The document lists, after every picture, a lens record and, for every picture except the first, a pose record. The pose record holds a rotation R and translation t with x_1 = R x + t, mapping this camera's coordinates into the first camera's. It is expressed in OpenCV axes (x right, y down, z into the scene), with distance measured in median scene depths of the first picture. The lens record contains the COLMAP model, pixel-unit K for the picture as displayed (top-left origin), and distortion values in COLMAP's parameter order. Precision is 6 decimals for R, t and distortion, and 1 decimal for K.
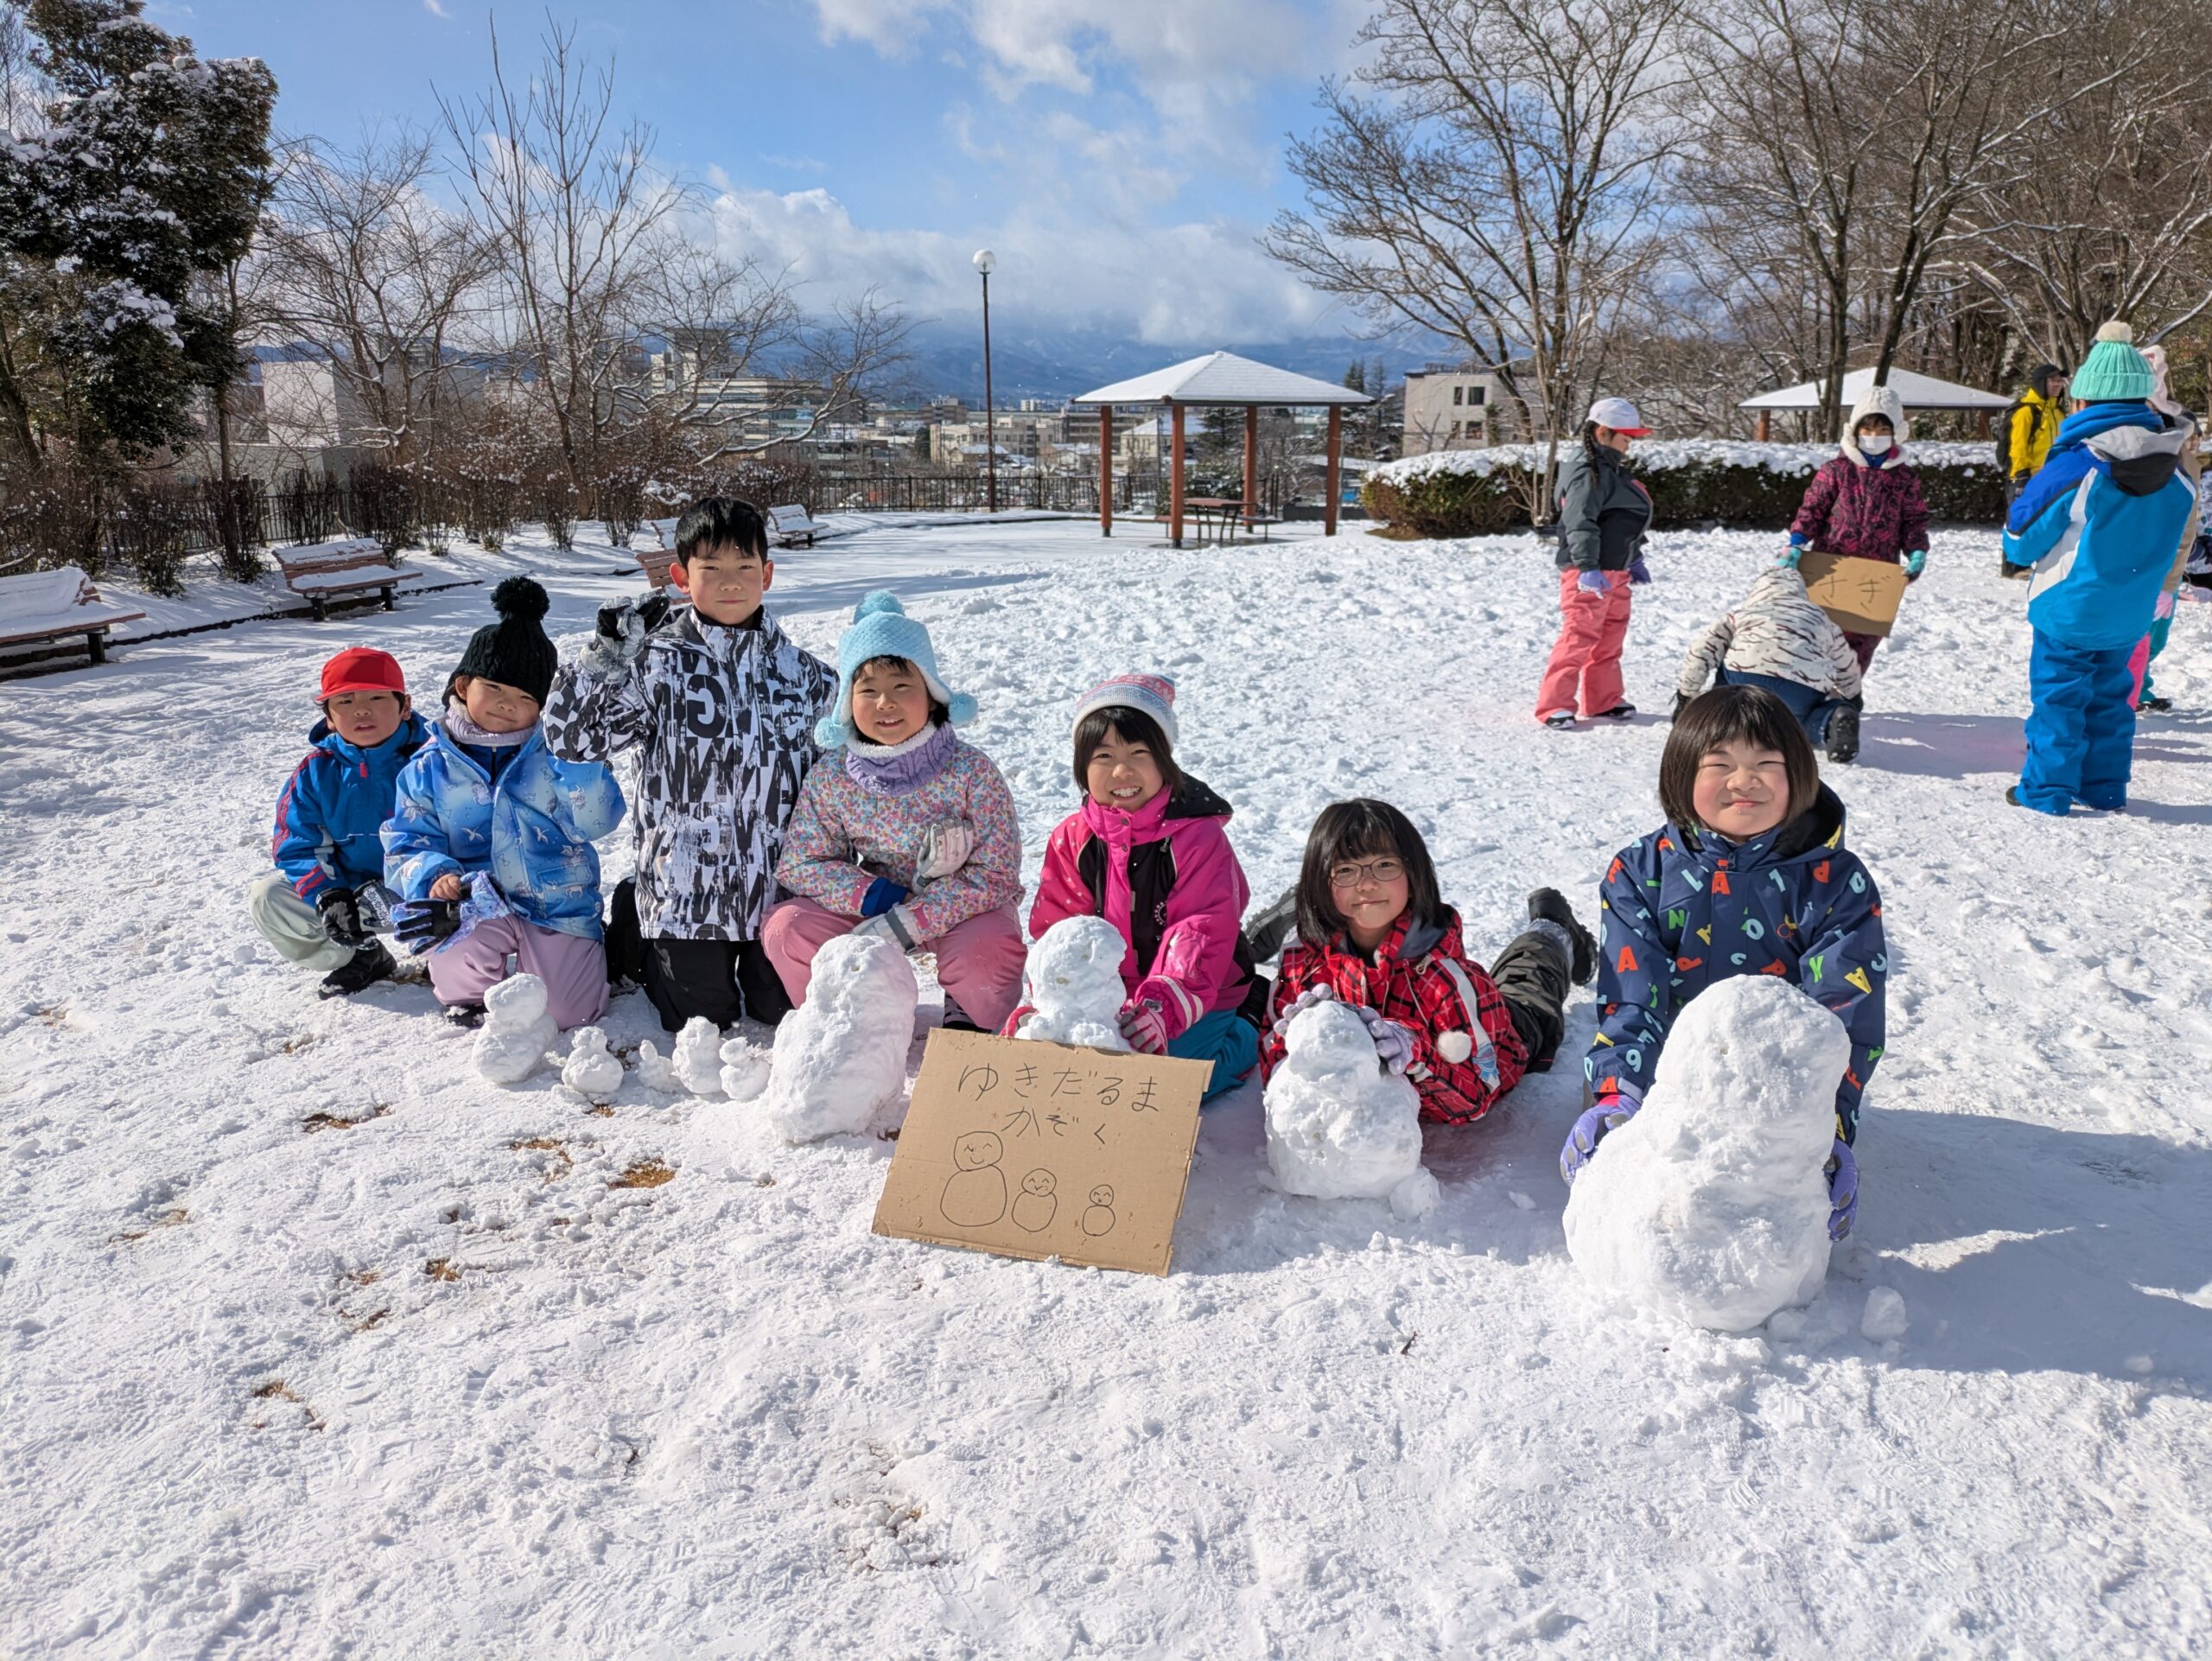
lens RADIAL K [[1606.8, 0, 1091.6], [0, 1606.8, 849.2], [0, 0, 1]] dist [0.037798, -0.024910]
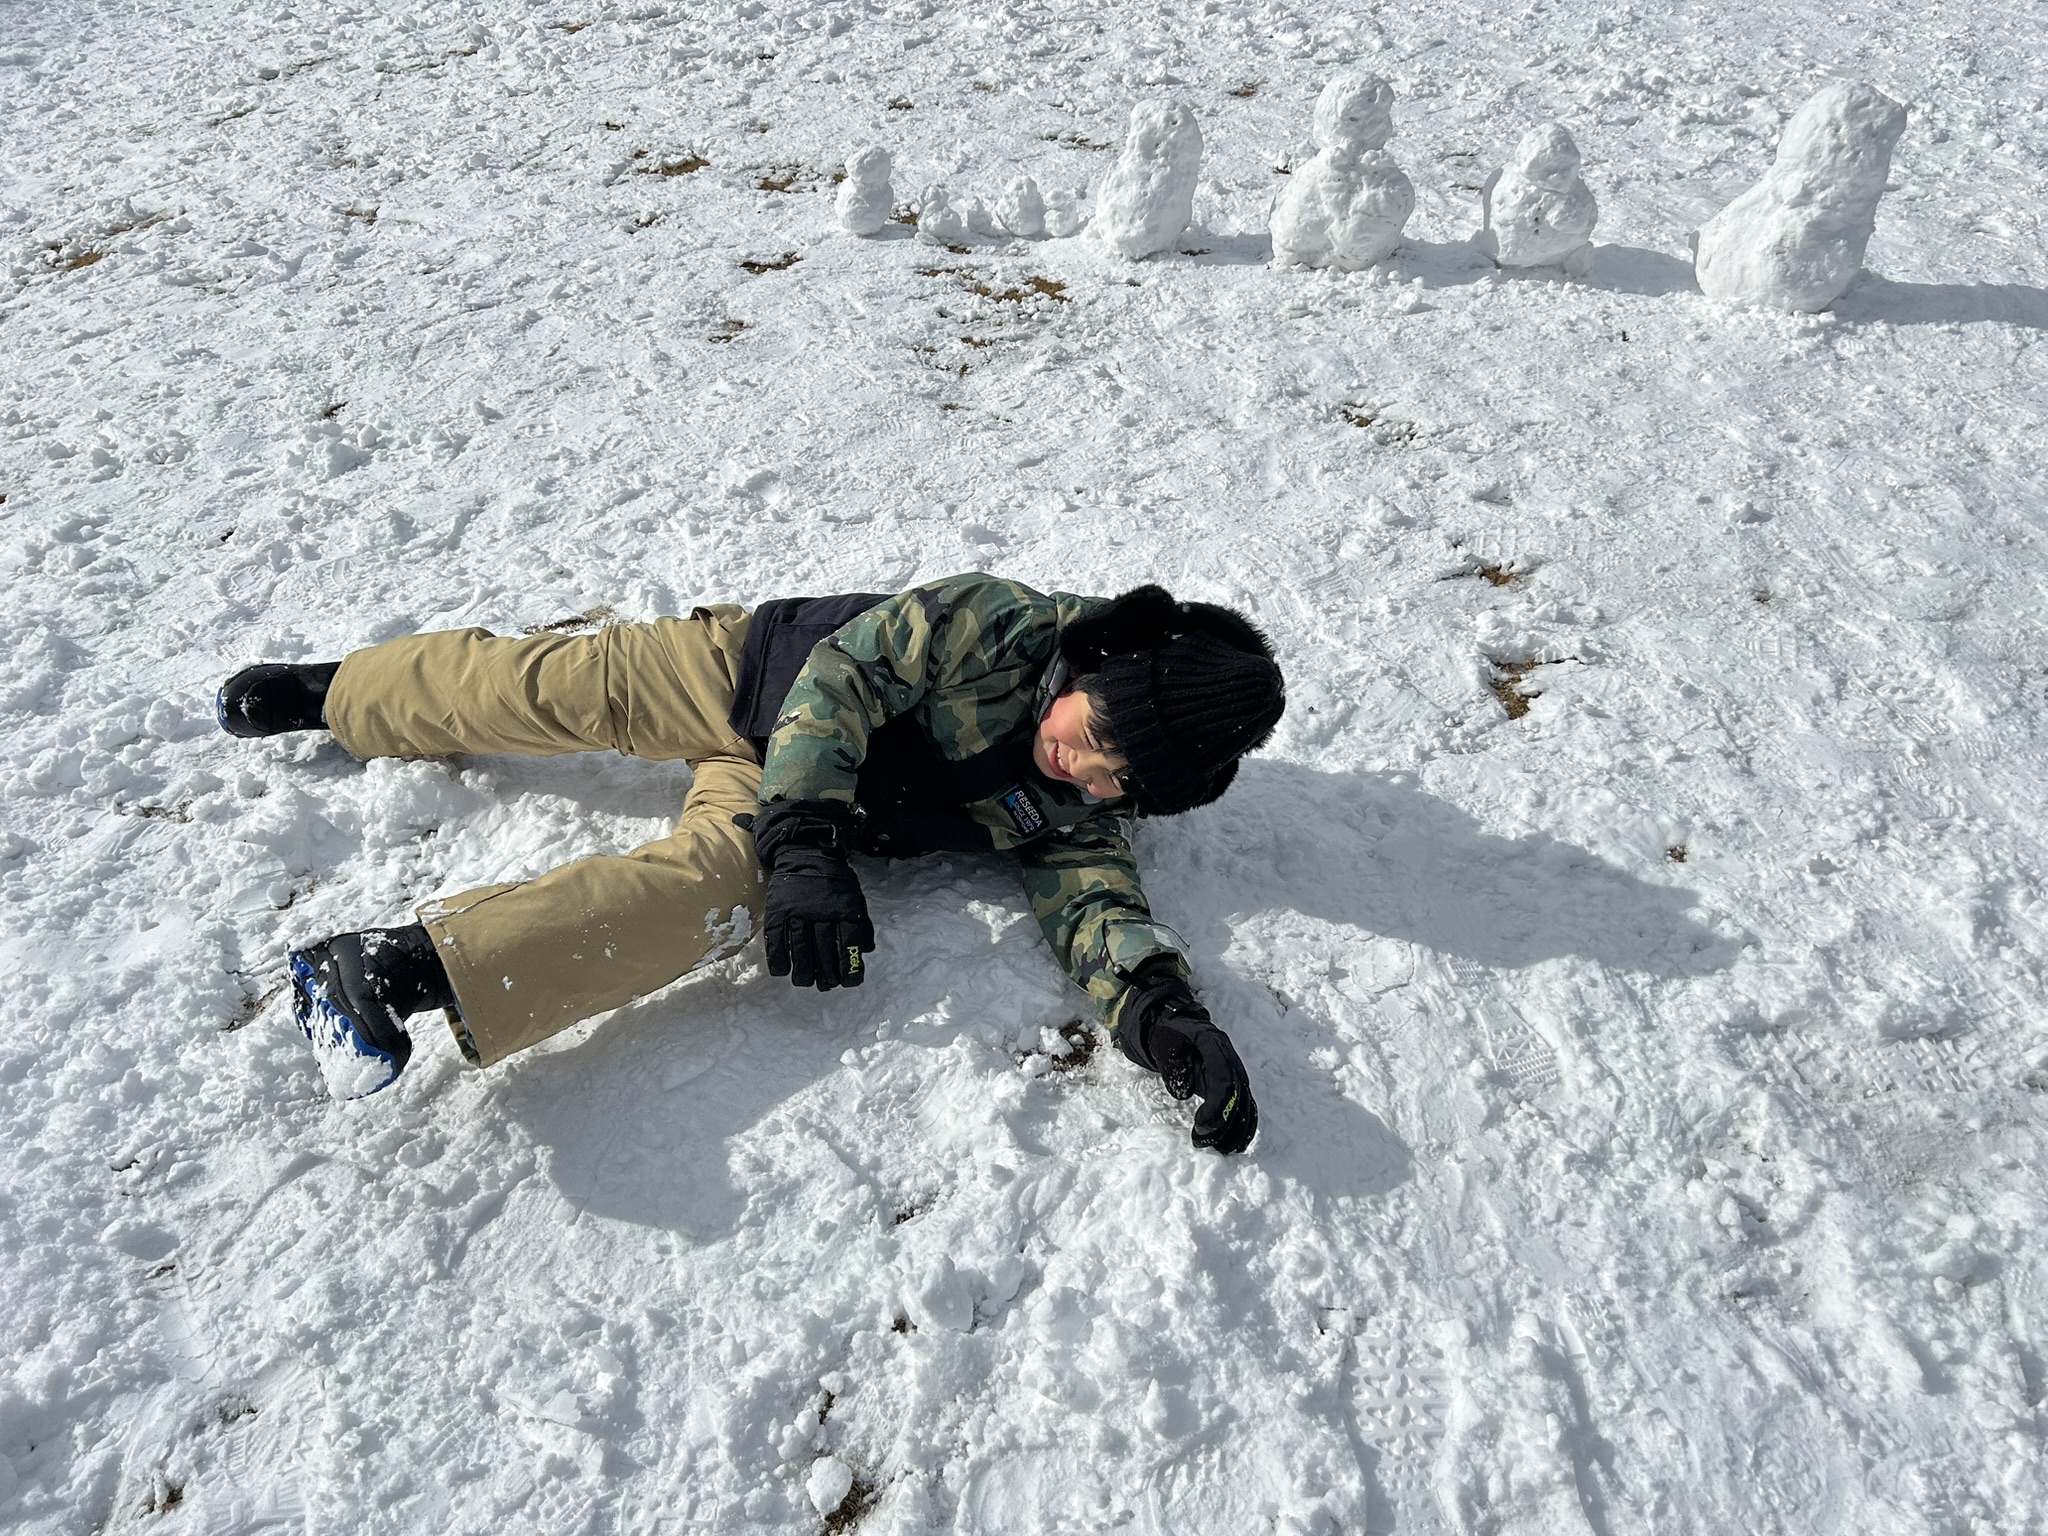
lens RADIAL K [[1508.2, 0, 1027.0], [0, 1508.2, 772.3], [0, 0, 1]] dist [0.033500, -0.019137]
pose [[0.980744, -0.104486, 0.164997, -0.694096], [0.029515, 0.914440, 0.403644, 0.071907], [-0.193055, -0.391001, 0.899915, -0.436017]]
